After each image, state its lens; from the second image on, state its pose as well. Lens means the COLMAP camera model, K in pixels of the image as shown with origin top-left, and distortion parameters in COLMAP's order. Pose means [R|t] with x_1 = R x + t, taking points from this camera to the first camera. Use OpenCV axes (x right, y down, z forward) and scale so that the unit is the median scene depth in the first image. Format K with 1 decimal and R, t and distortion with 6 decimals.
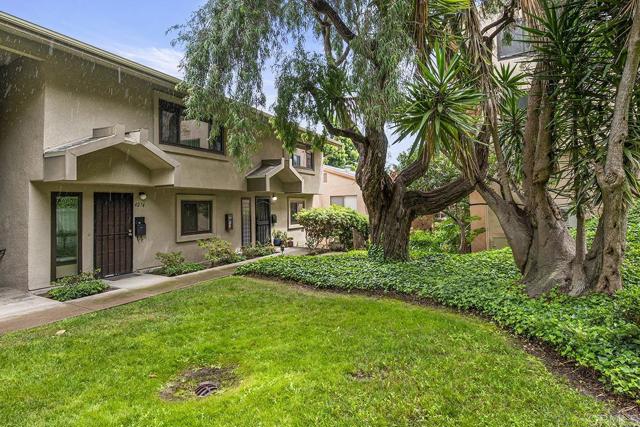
lens RADIAL K [[328.1, 0, 320.0], [0, 328.1, 213.5], [0, 0, 1]] dist [-0.000481, -0.000020]
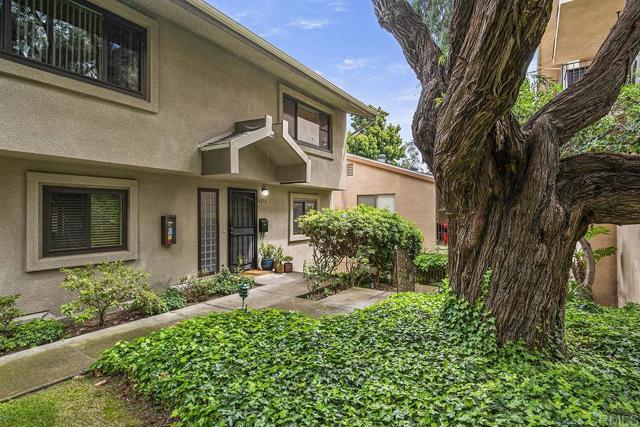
lens RADIAL K [[328.1, 0, 320.0], [0, 328.1, 213.5], [0, 0, 1]] dist [-0.000481, -0.000020]
pose [[0.995899, 0.015572, -0.089123, 0.022411], [-0.017285, 0.999680, -0.018486, 0.003381], [0.088806, 0.019951, 0.995849, 0.413679]]
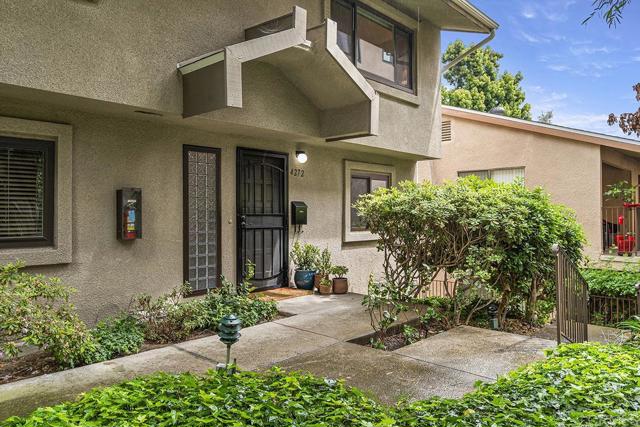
lens RADIAL K [[452.1, 0, 317.8], [0, 452.1, 209.0], [0, 0, 1]] dist [-0.006939, -0.001147]
pose [[0.965244, 0.009948, -0.261159, 0.012998], [-0.017437, 0.999500, -0.026374, 0.025535], [0.260766, 0.030011, 0.964935, 0.546688]]
